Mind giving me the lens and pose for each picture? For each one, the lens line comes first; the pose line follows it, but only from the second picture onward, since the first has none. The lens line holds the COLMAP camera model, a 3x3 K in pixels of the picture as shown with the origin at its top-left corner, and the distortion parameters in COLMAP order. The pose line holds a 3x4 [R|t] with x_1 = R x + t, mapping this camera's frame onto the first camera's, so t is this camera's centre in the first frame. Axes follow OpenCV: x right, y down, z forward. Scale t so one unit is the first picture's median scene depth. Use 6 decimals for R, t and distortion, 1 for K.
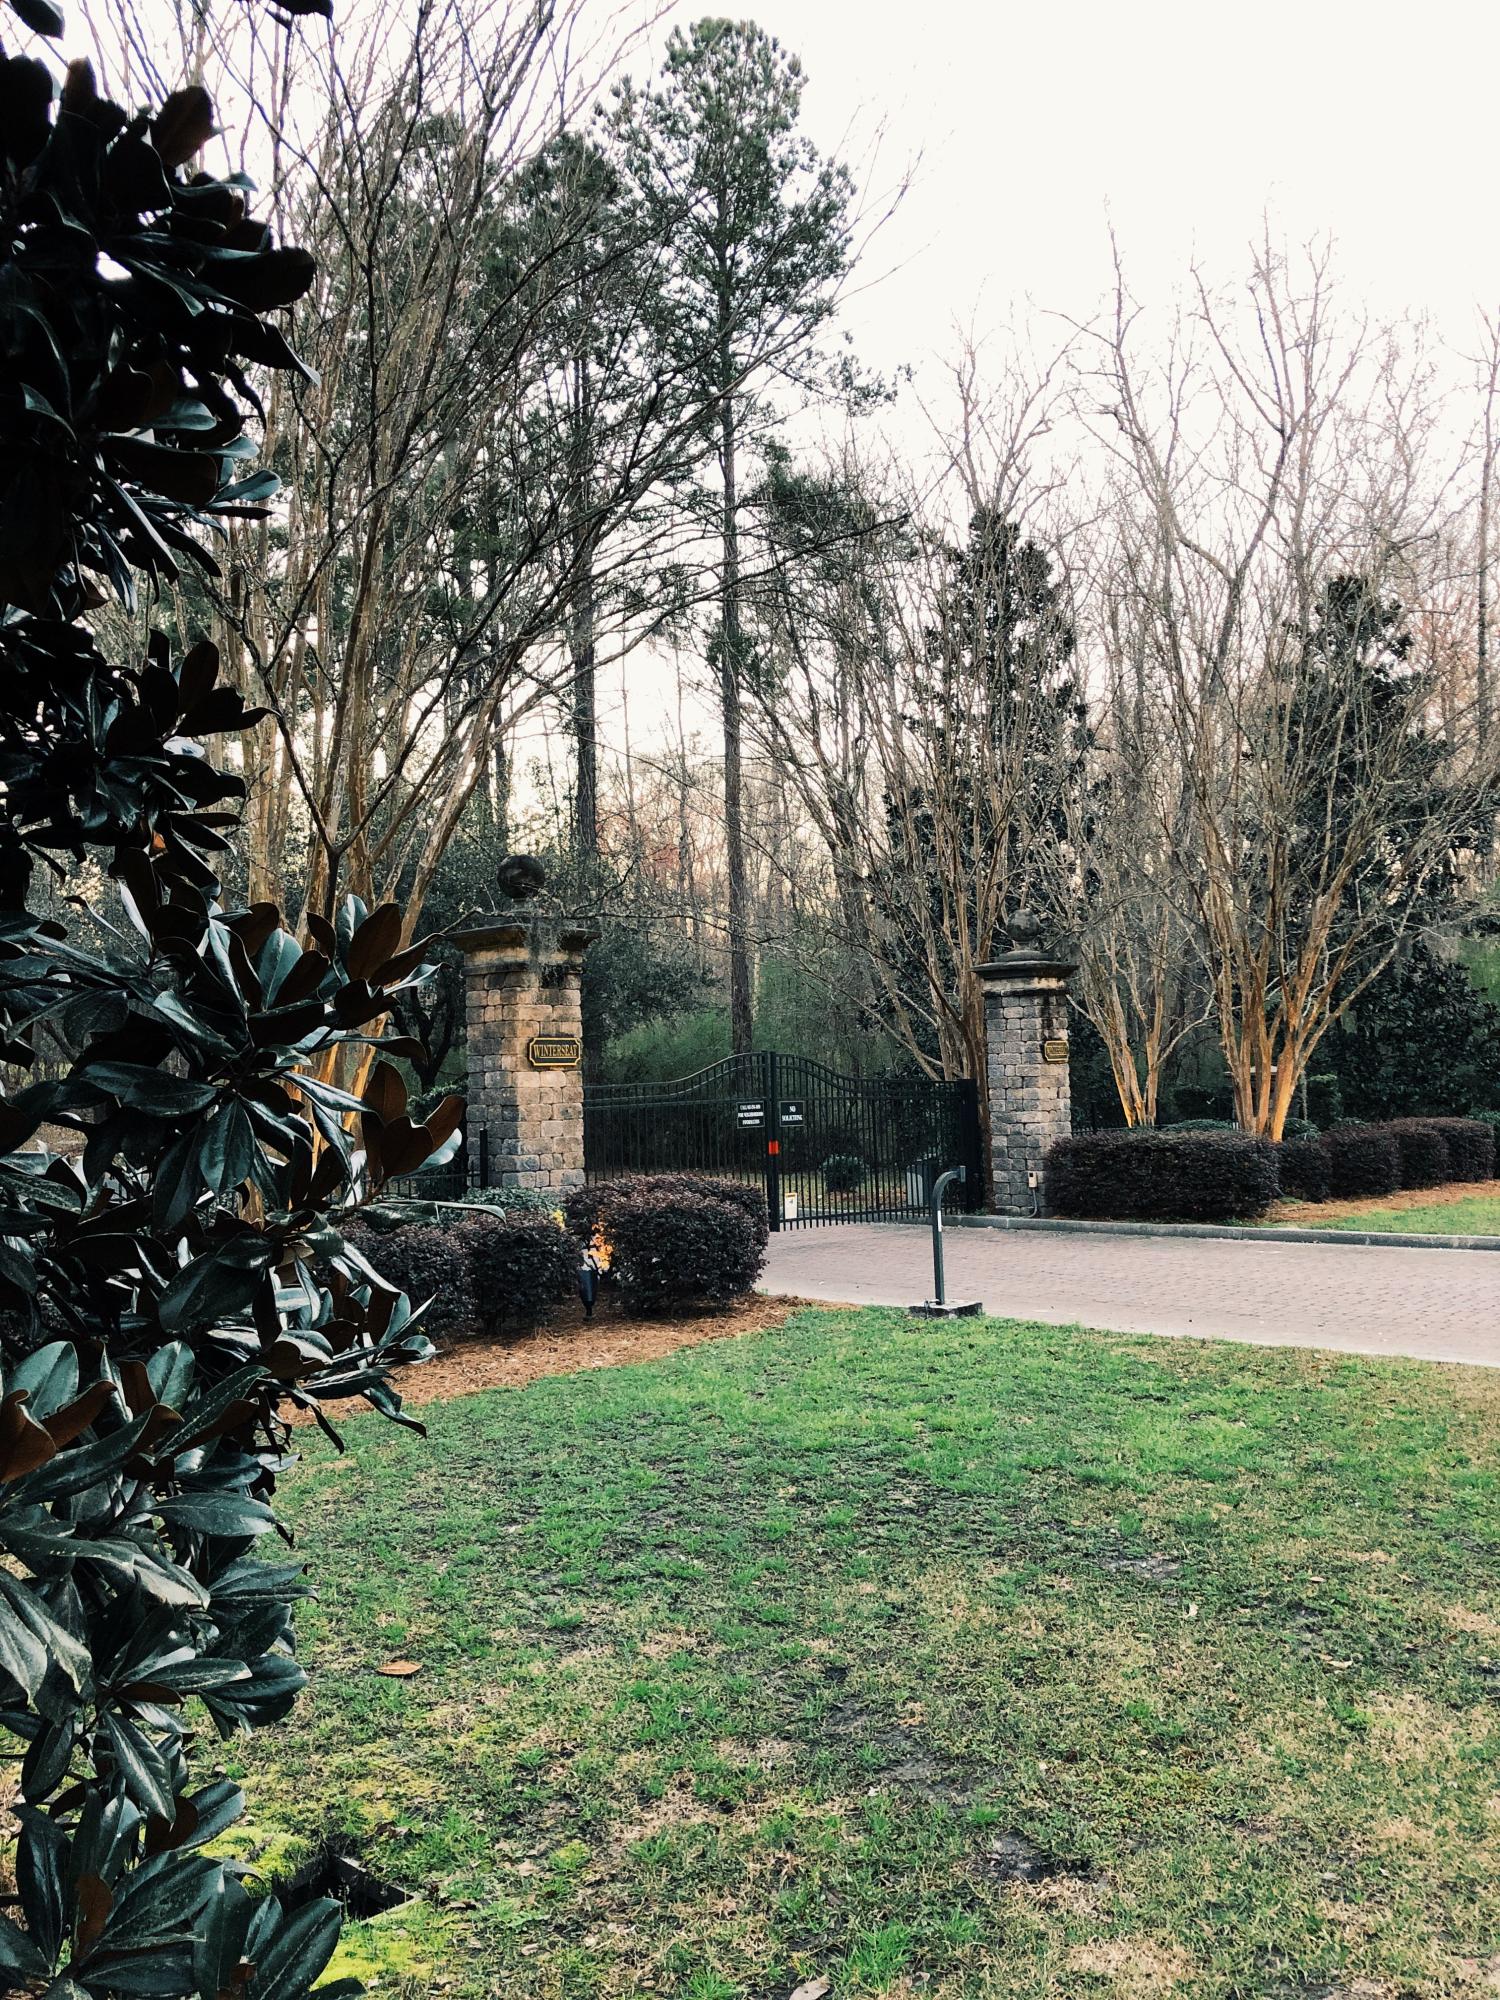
lens RADIAL K [[1574.4, 0, 753.8], [0, 1574.4, 957.8], [0, 0, 1]] dist [0.099119, -0.223467]
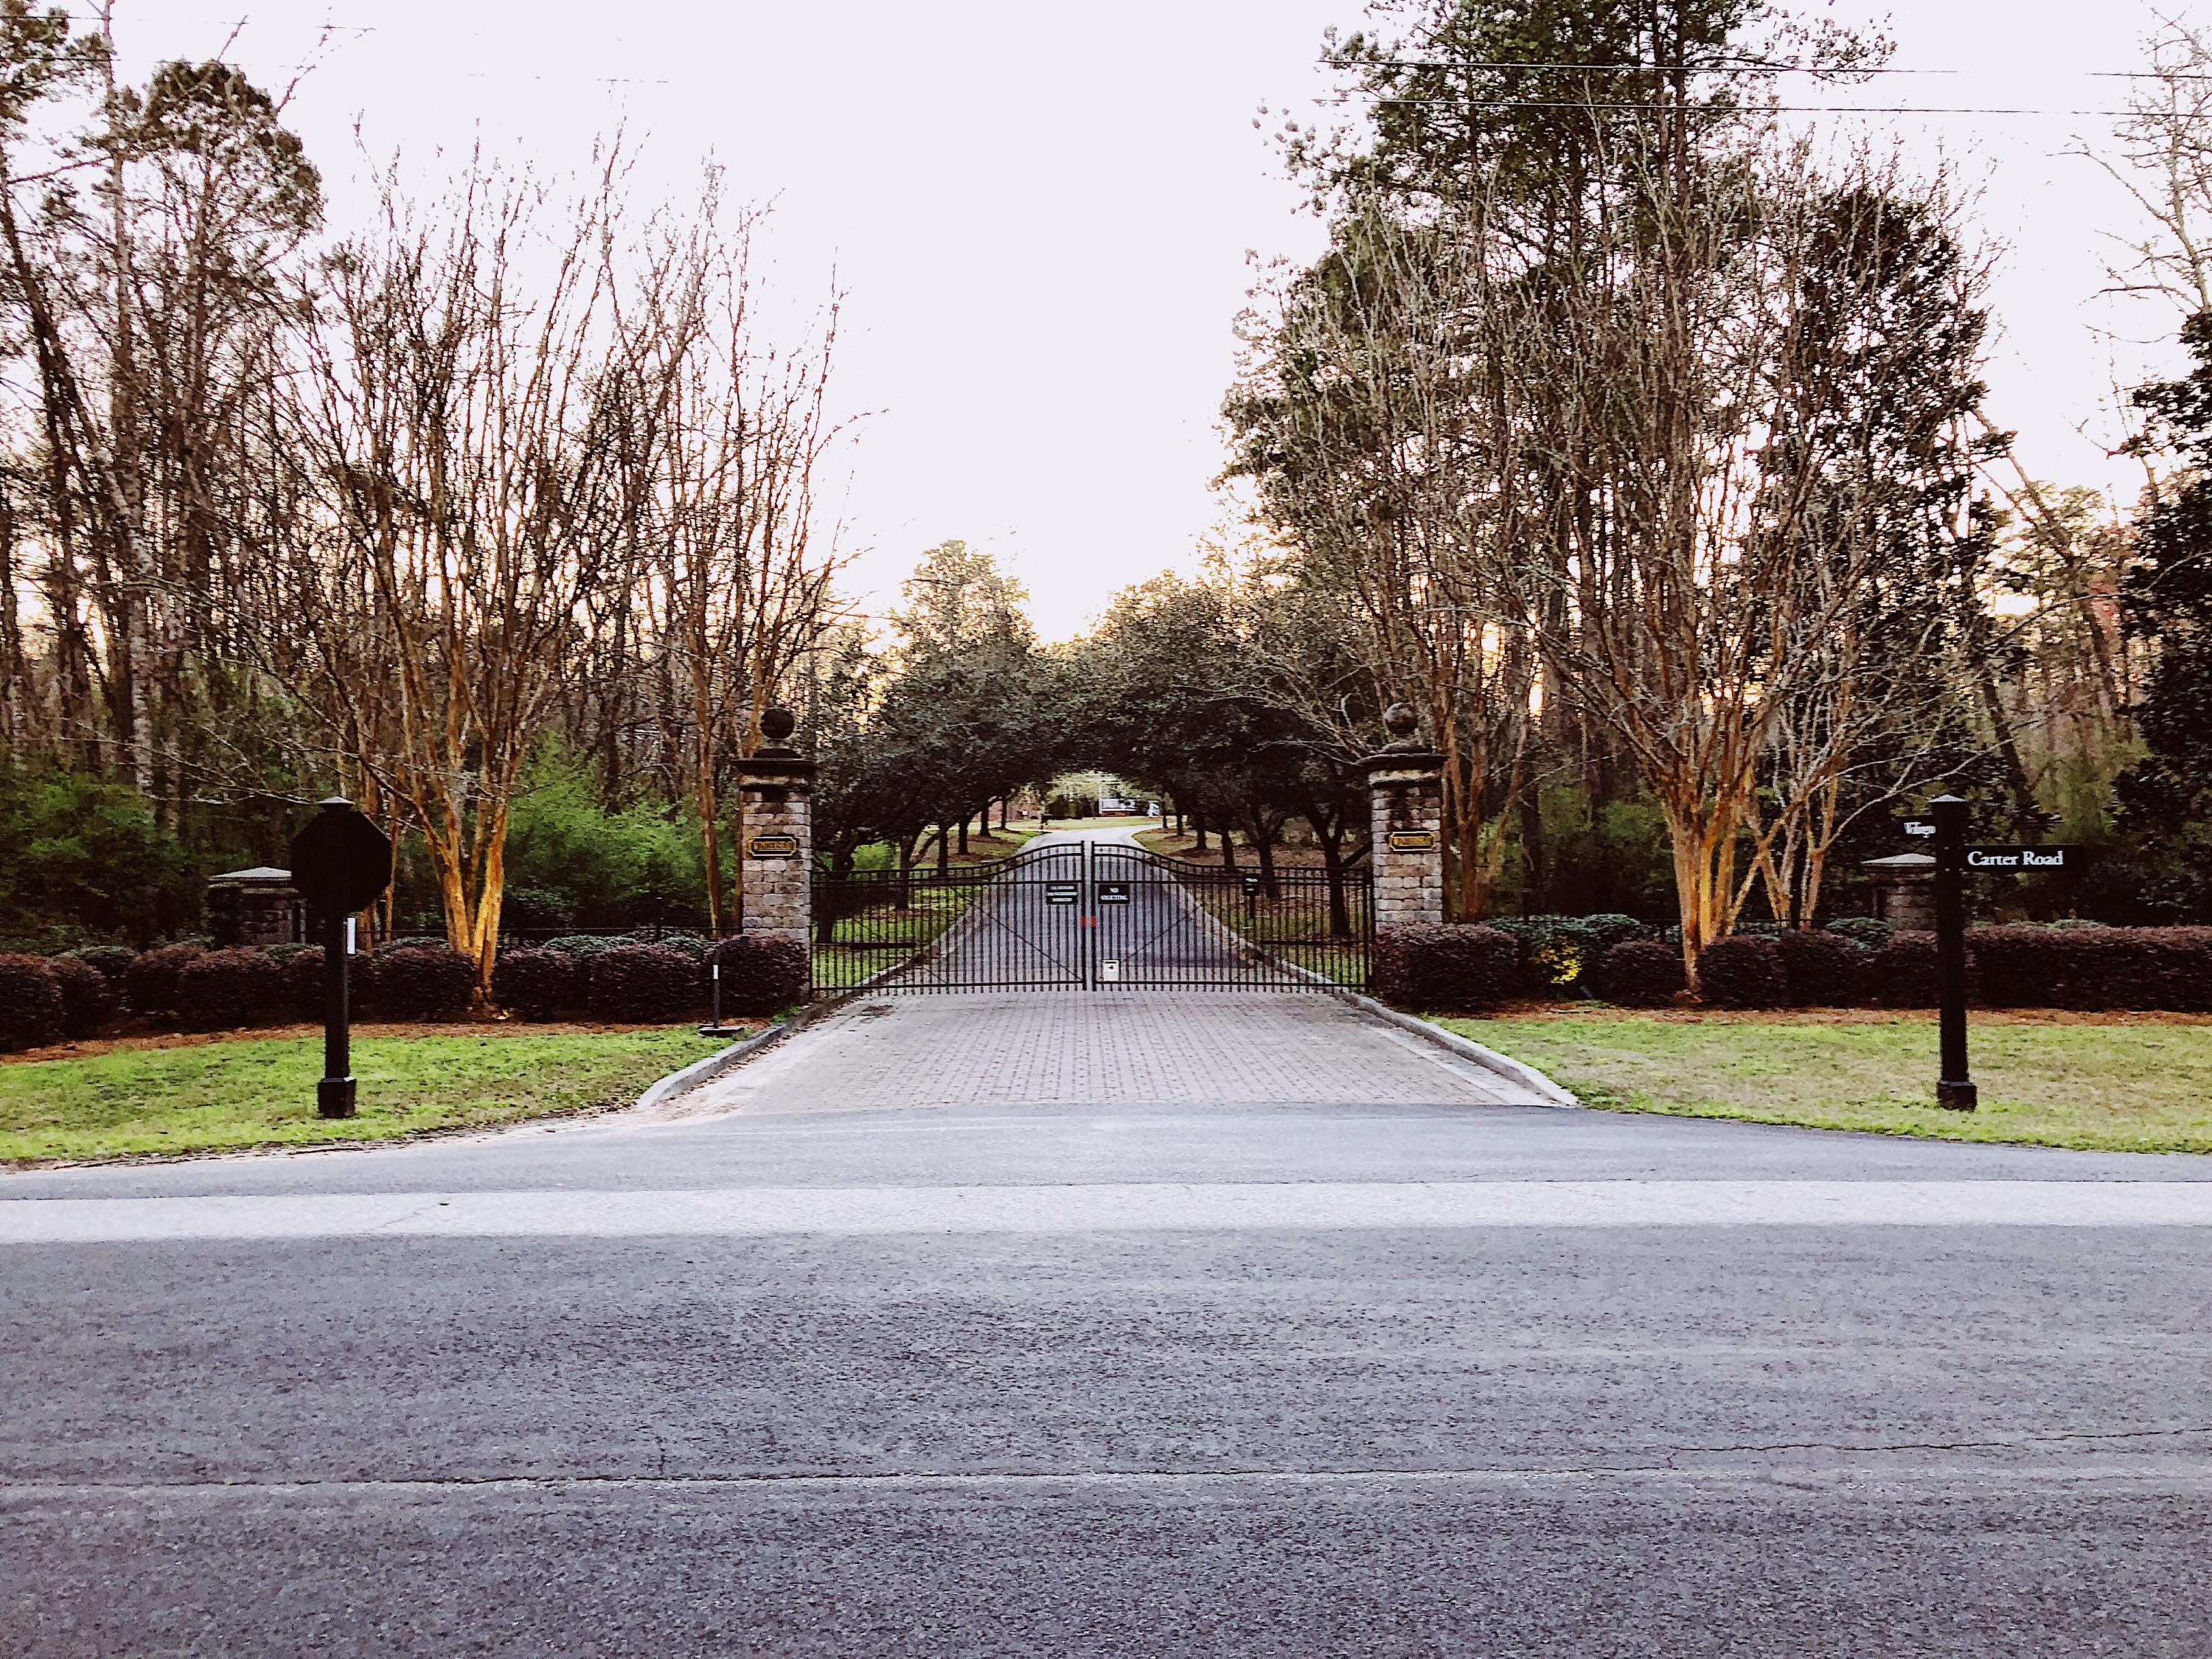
lens RADIAL K [[1741.3, 0, 1106.0], [0, 1741.3, 829.5], [0, 0, 1]] dist [0.099119, -0.223467]
pose [[0.677317, 0.010218, -0.735621, 0.988428], [0.049231, 0.997033, 0.059179, -0.027850], [0.734042, -0.076298, 0.674804, 0.114474]]
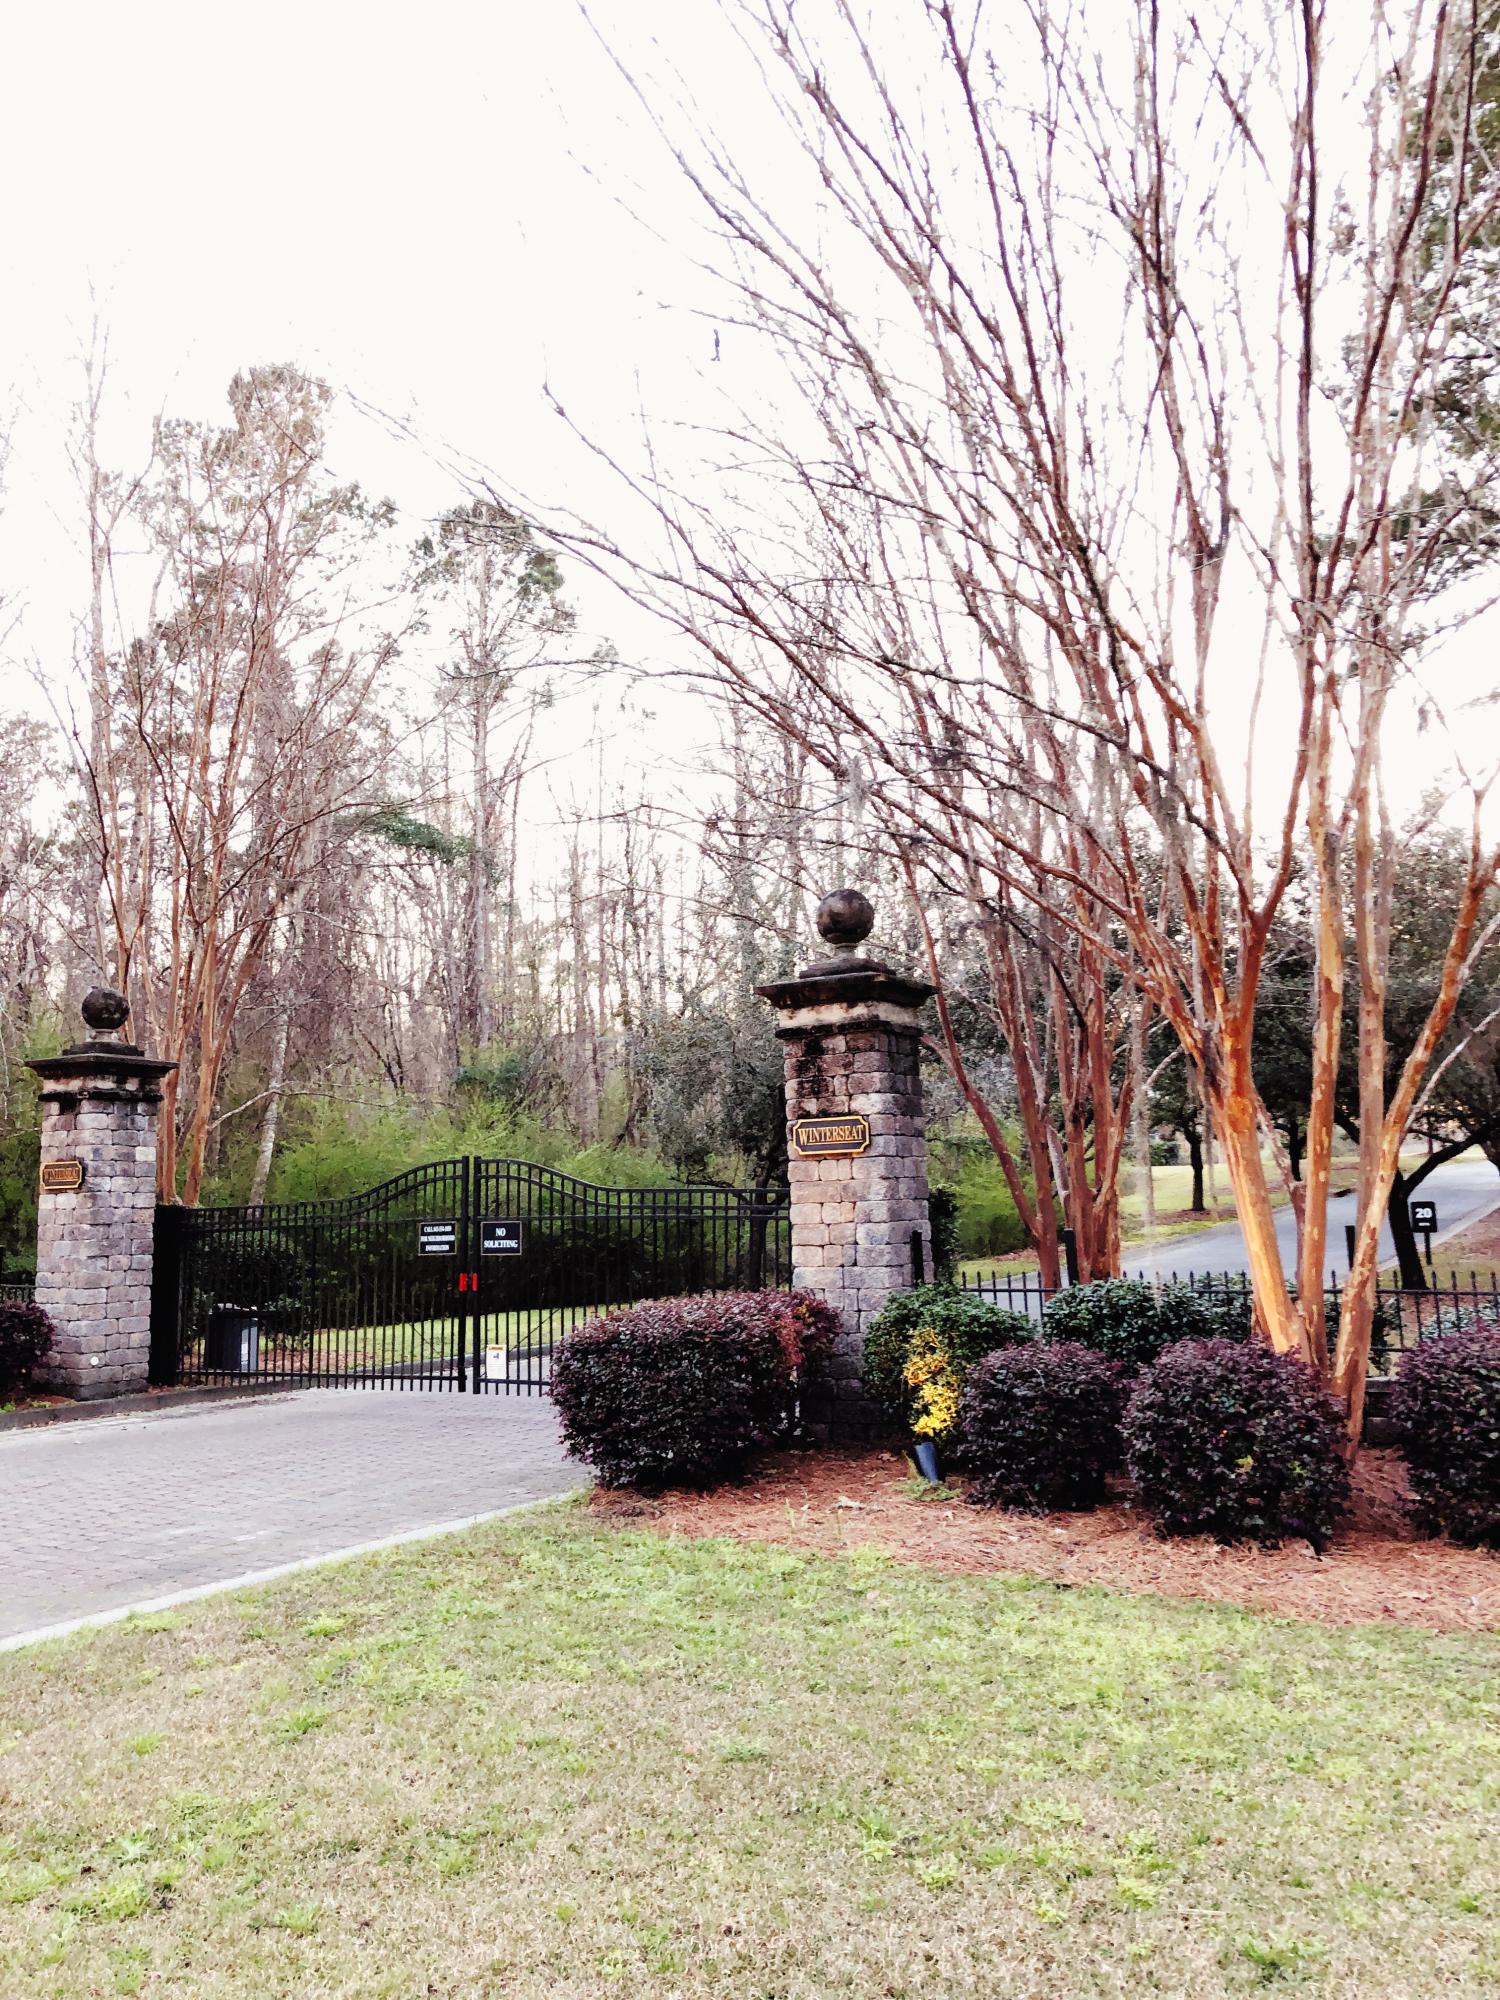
lens RADIAL K [[1574.4, 0, 753.8], [0, 1574.4, 957.8], [0, 0, 1]] dist [0.099119, -0.223467]
pose [[0.216173, -0.132801, -0.967281, 0.807846], [0.095377, 0.988840, -0.114446, 0.064400], [0.971685, -0.067516, 0.226427, 0.958731]]
